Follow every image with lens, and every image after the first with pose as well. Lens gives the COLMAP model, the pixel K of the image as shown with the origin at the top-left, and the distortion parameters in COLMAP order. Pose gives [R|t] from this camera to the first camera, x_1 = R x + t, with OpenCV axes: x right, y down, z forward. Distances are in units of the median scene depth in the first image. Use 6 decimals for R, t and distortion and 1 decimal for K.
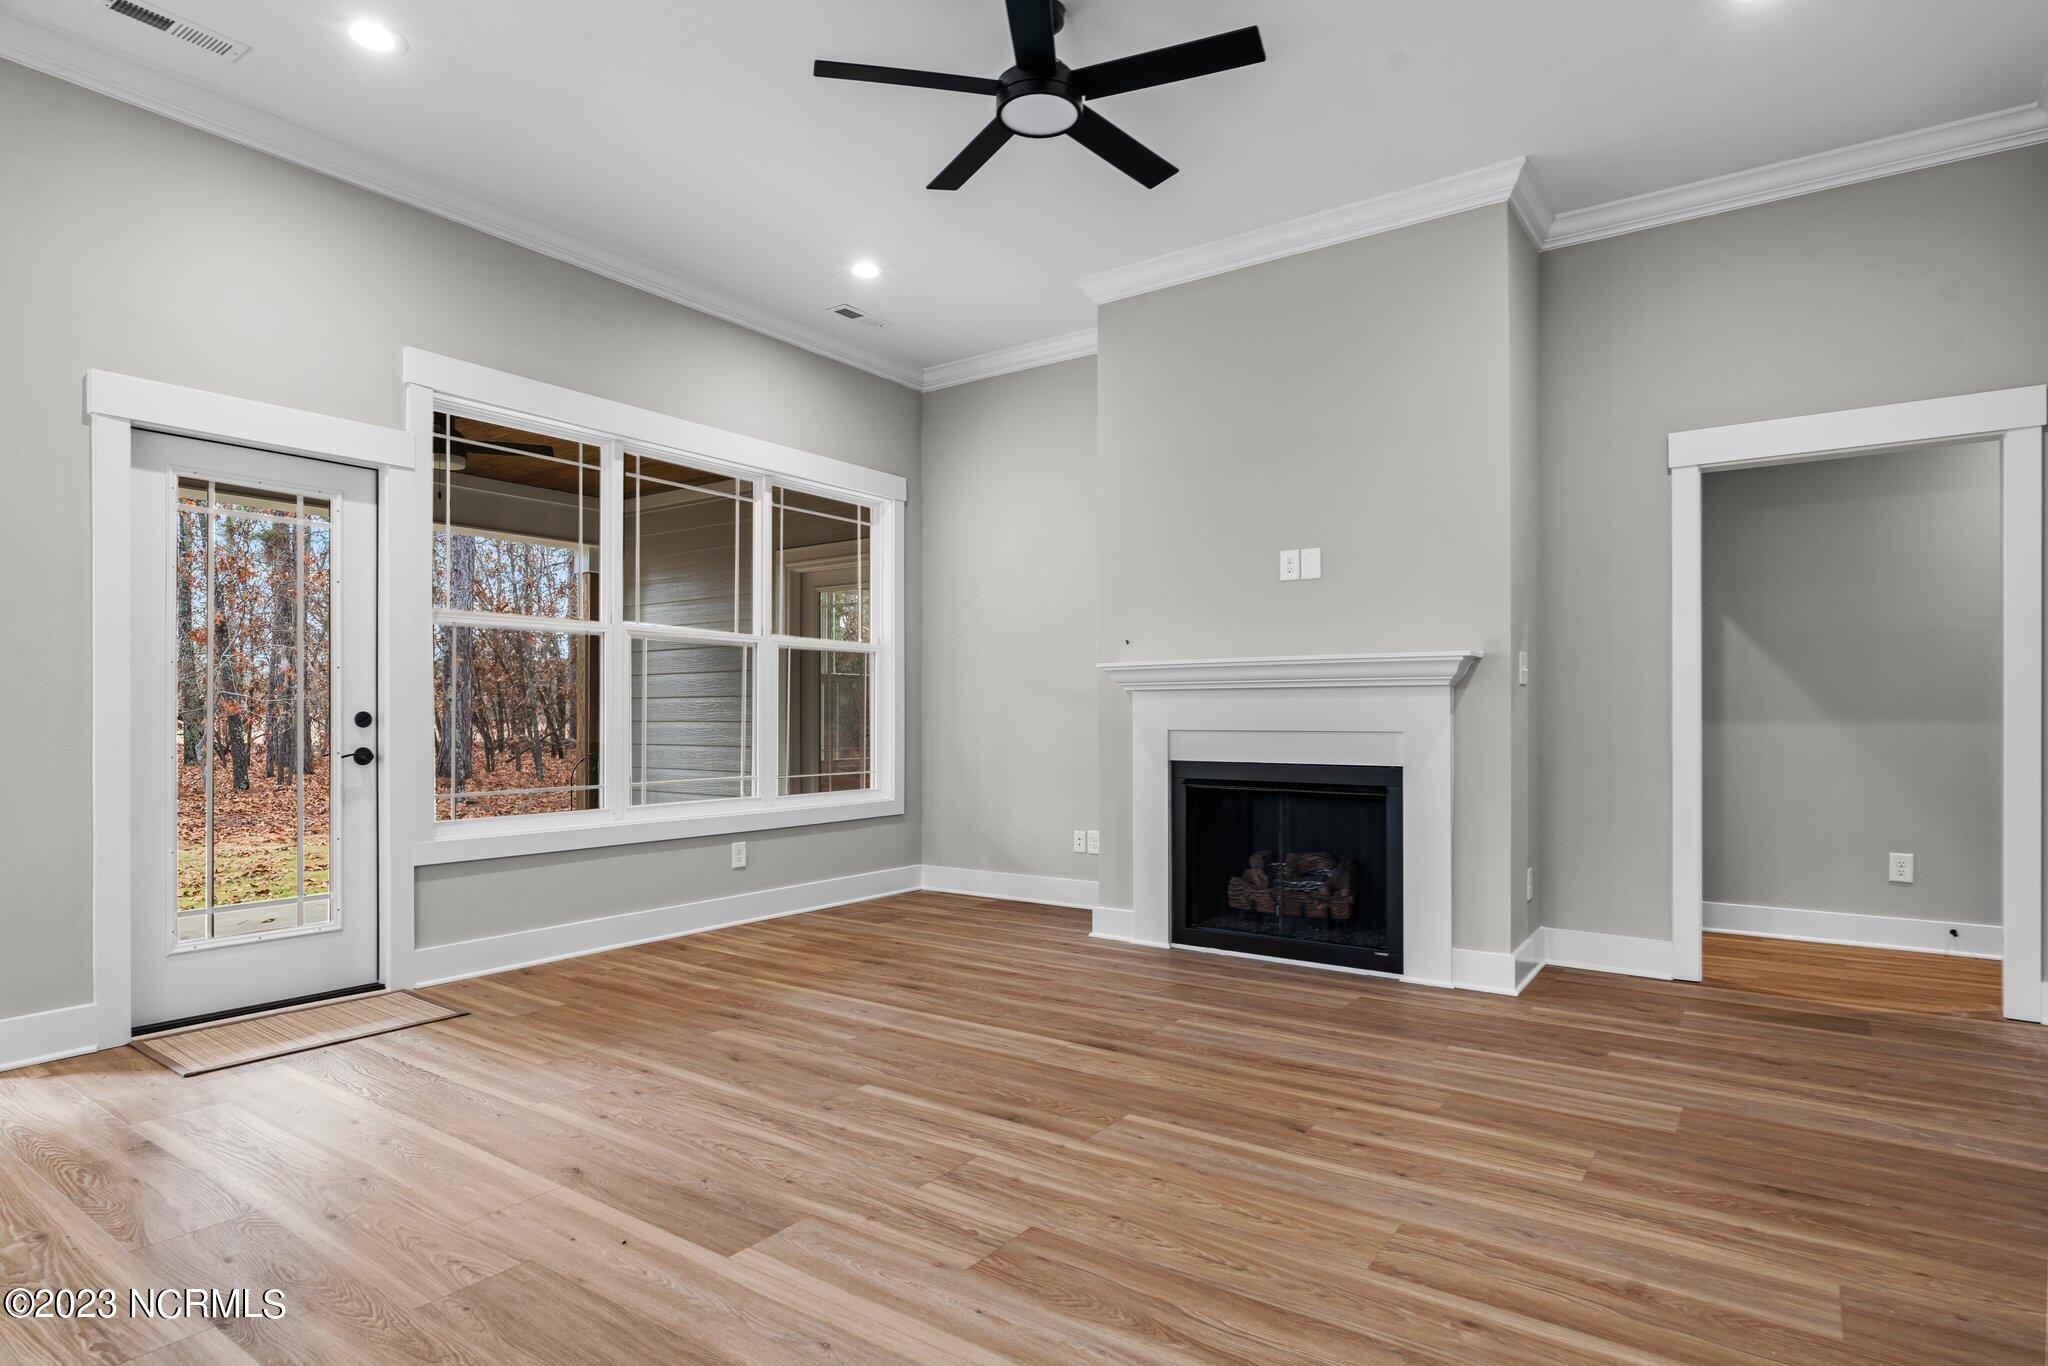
lens RADIAL K [[1090.4, 0, 1013.4], [0, 1090.4, 710.1], [0, 0, 1]] dist [-0.005913, -0.000099]
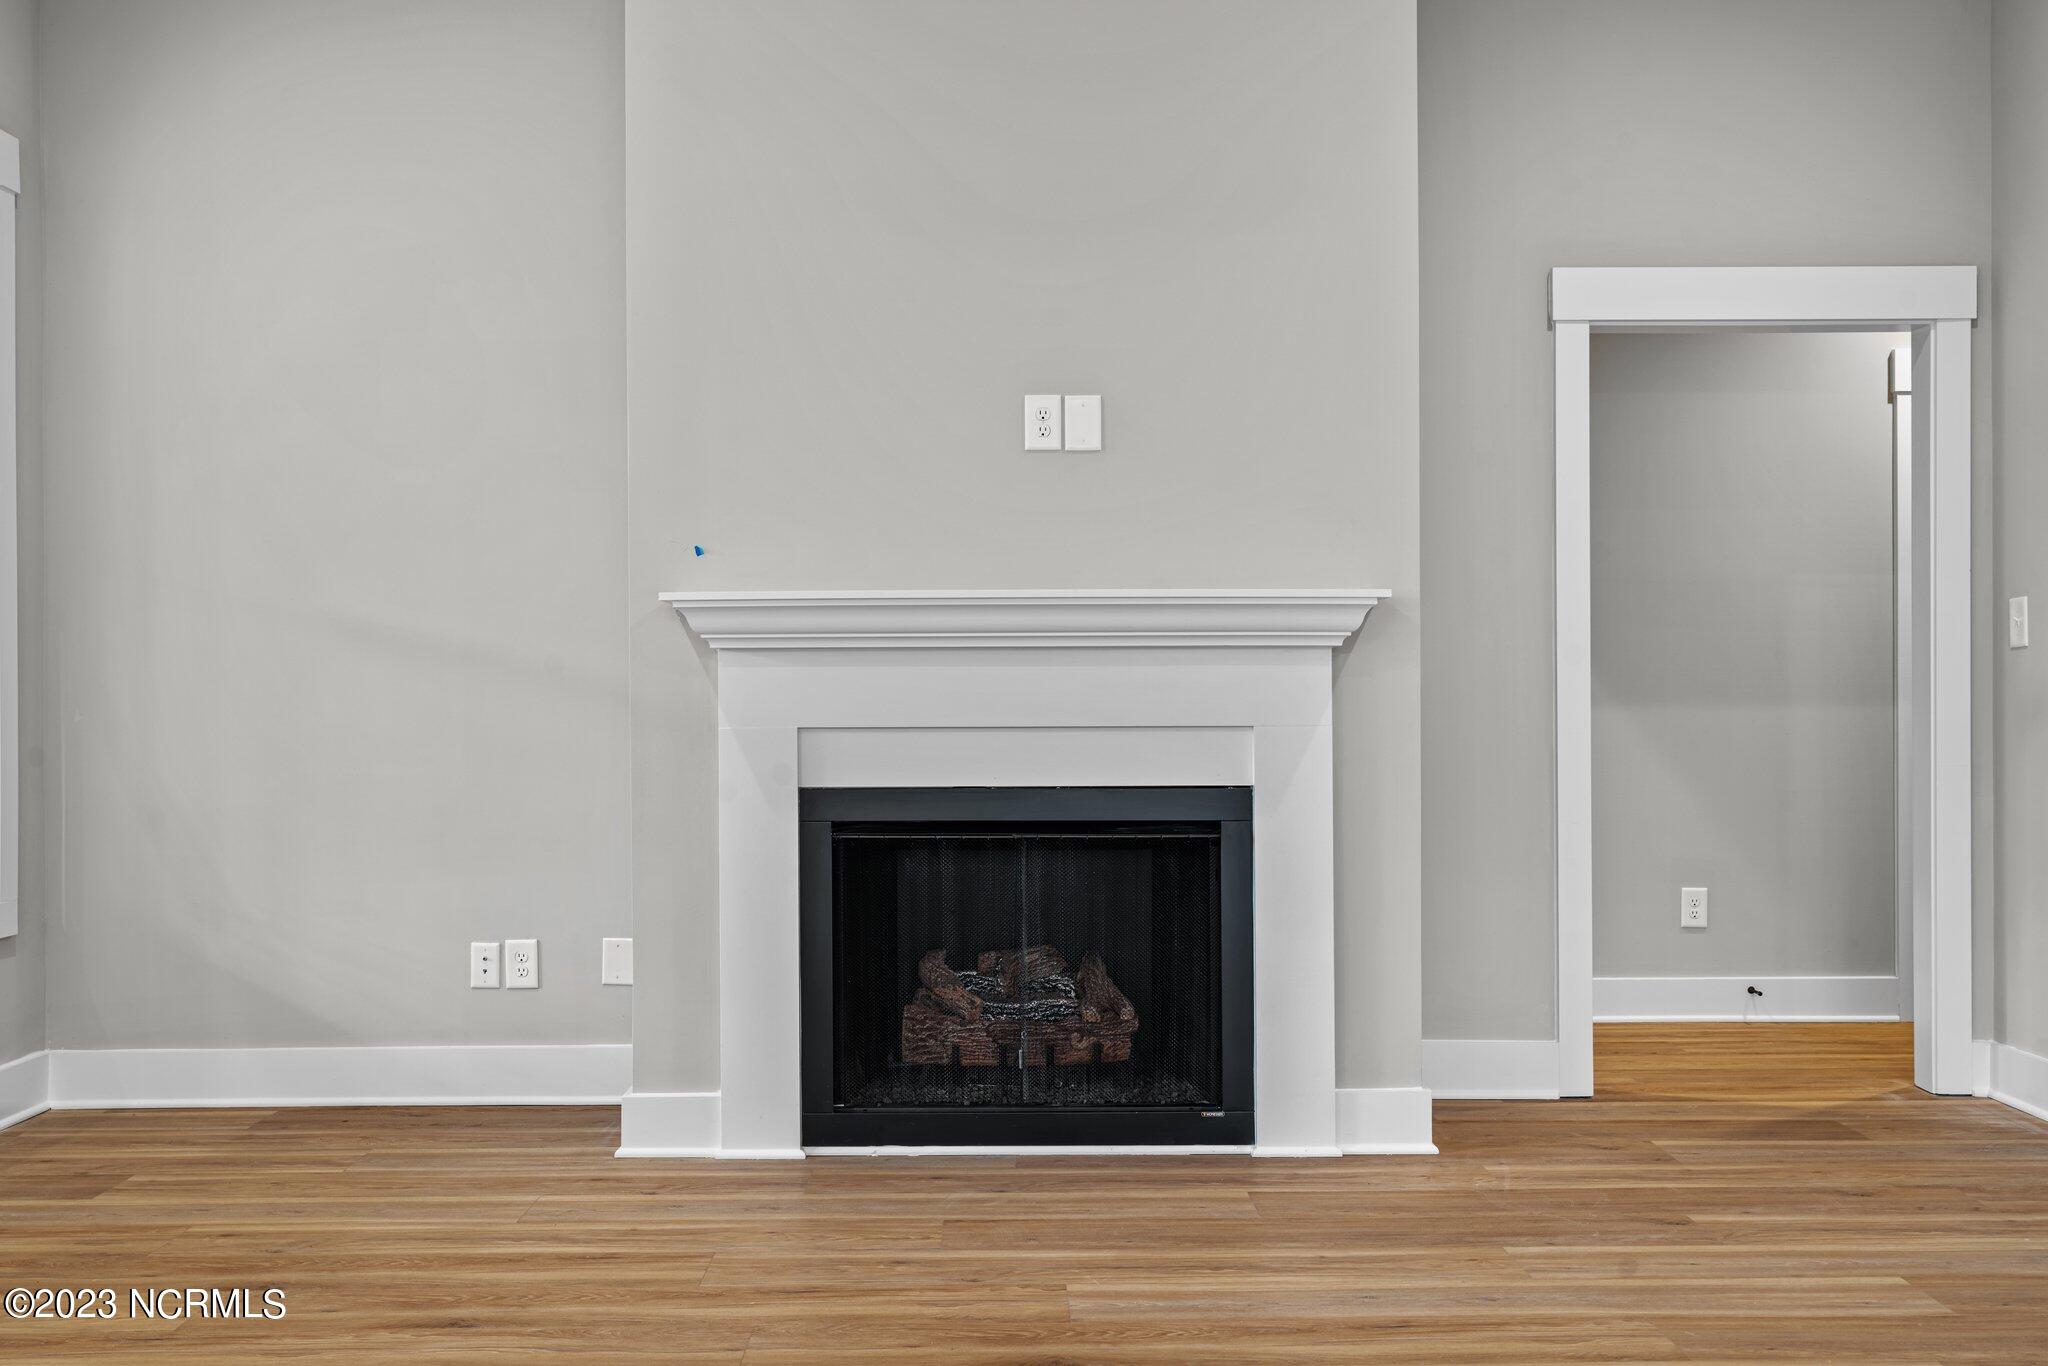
lens RADIAL K [[2007.9, 0, 1010.9], [0, 2007.9, 693.9], [0, 0, 1]] dist [0.012399, 0.000000]
pose [[0.804538, -0.000747, 0.593900, -0.358153], [0.000250, 1.000000, 0.000919, 0.001839], [-0.593901, -0.000591, 0.804538, 0.203341]]
